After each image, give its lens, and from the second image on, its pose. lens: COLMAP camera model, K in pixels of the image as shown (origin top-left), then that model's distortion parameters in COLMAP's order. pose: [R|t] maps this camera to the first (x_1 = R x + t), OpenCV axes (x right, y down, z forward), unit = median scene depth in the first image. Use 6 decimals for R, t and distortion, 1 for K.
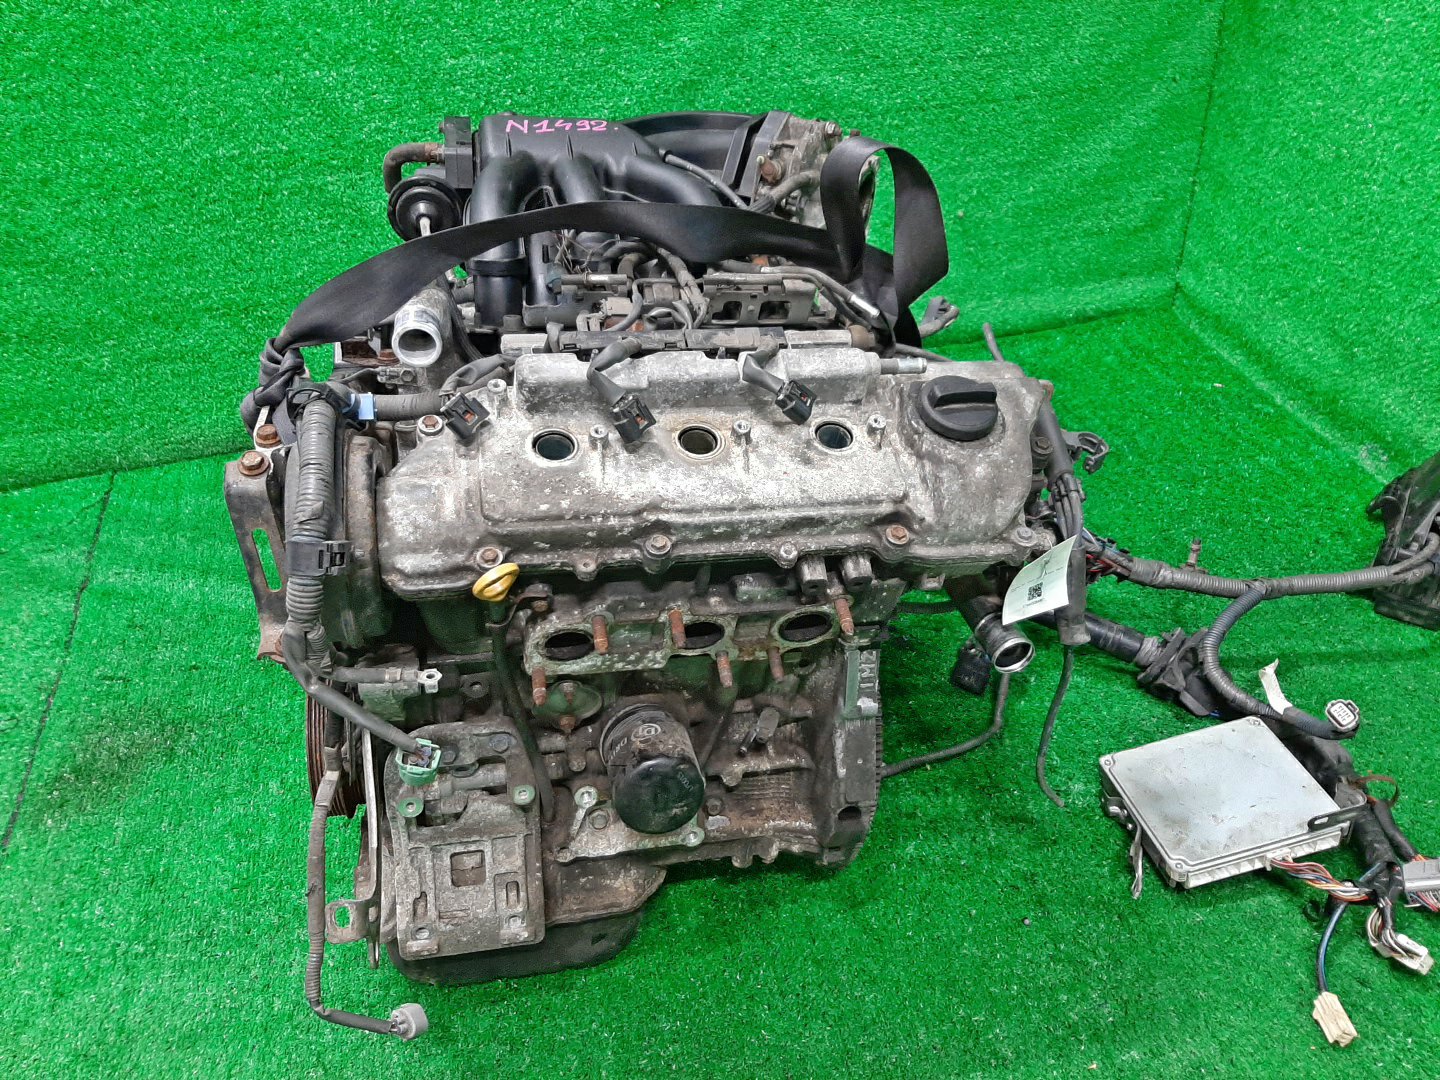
lens RADIAL K [[1165.0, 0, 714.6], [0, 1165.0, 509.1], [0, 0, 1]] dist [0.027732, -0.075762]
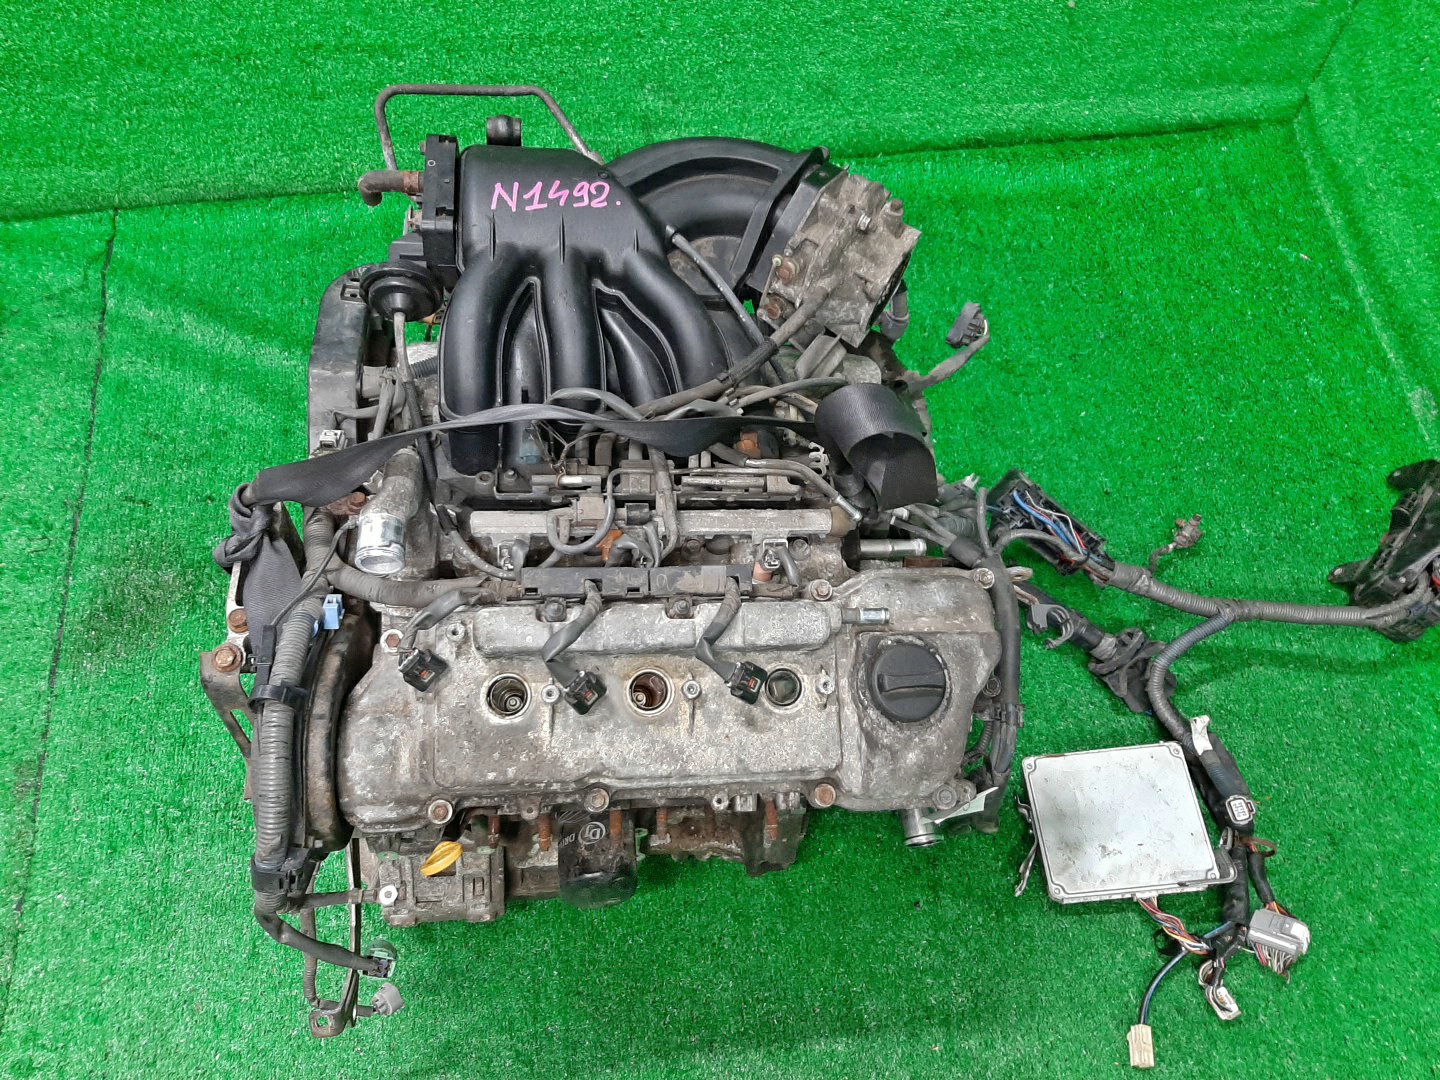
lens RADIAL K [[1165.0, 0, 712.7], [0, 1165.0, 549.0], [0, 0, 1]] dist [0.027732, -0.075762]
pose [[0.991311, 0.131166, -0.009897, 0.027016], [-0.111637, 0.878731, 0.464079, -0.493787], [0.069568, -0.458942, 0.885739, 0.109457]]
